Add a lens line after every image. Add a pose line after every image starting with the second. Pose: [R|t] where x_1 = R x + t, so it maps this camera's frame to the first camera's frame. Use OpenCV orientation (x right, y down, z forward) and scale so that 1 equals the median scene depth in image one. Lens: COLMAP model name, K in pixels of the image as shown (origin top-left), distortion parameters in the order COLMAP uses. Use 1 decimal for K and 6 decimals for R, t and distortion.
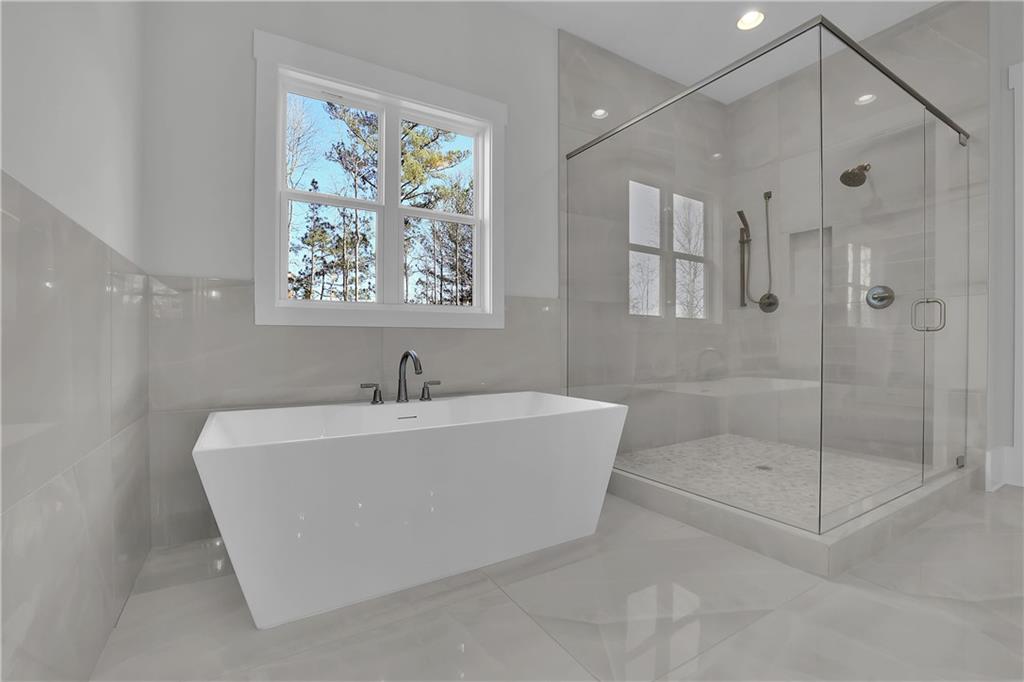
lens RADIAL K [[451.9, 0, 512.0], [0, 451.9, 341.0], [0, 0, 1]] dist [-0.000495, 0.000180]
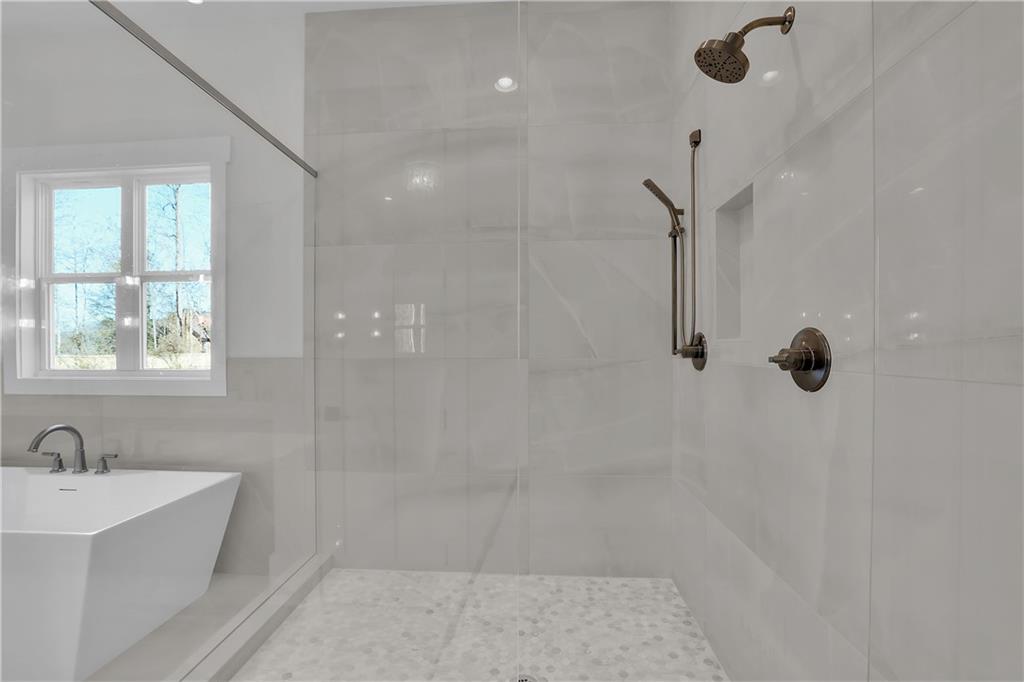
lens RADIAL K [[425.8, 0, 508.8], [0, 425.8, 362.4], [0, 0, 1]] dist [-0.000387, -0.021207]
pose [[0.816558, 0.007916, -0.577209, 0.820460], [0.002181, 0.999857, 0.016798, -0.096514], [0.577260, -0.014976, 0.816423, 0.599729]]
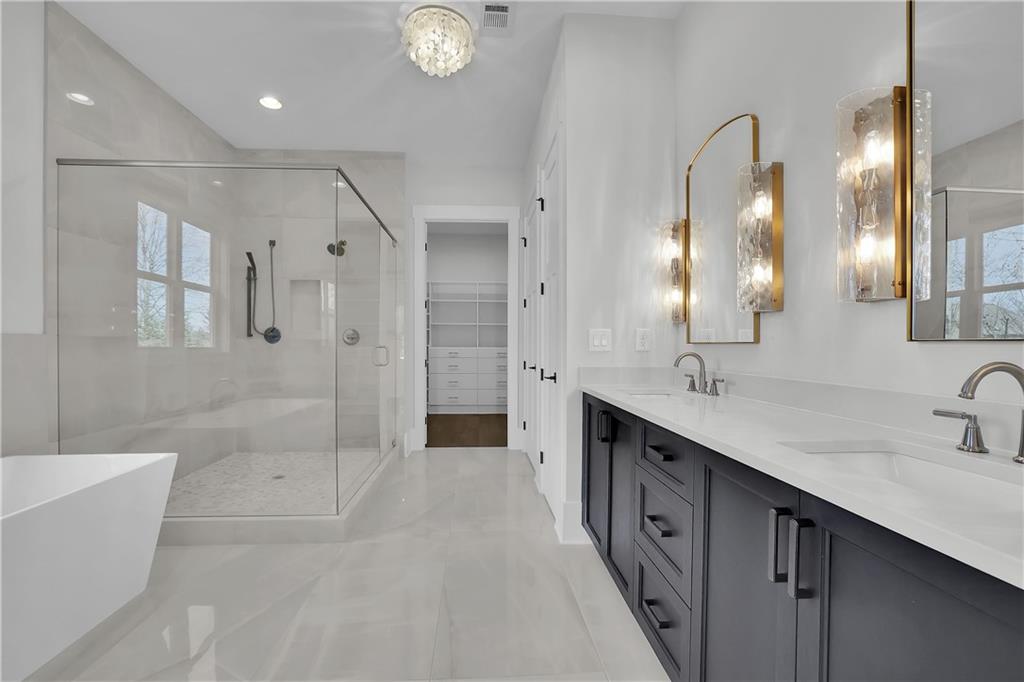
lens RADIAL K [[450.8, 0, 509.7], [0, 450.8, 350.8], [0, 0, 1]] dist [-0.002829, 0.000119]
pose [[0.467904, -0.010440, 0.883718, -0.219040], [-0.013328, 0.999733, 0.018867, -0.090678], [-0.883679, -0.020606, 0.467640, -0.114212]]
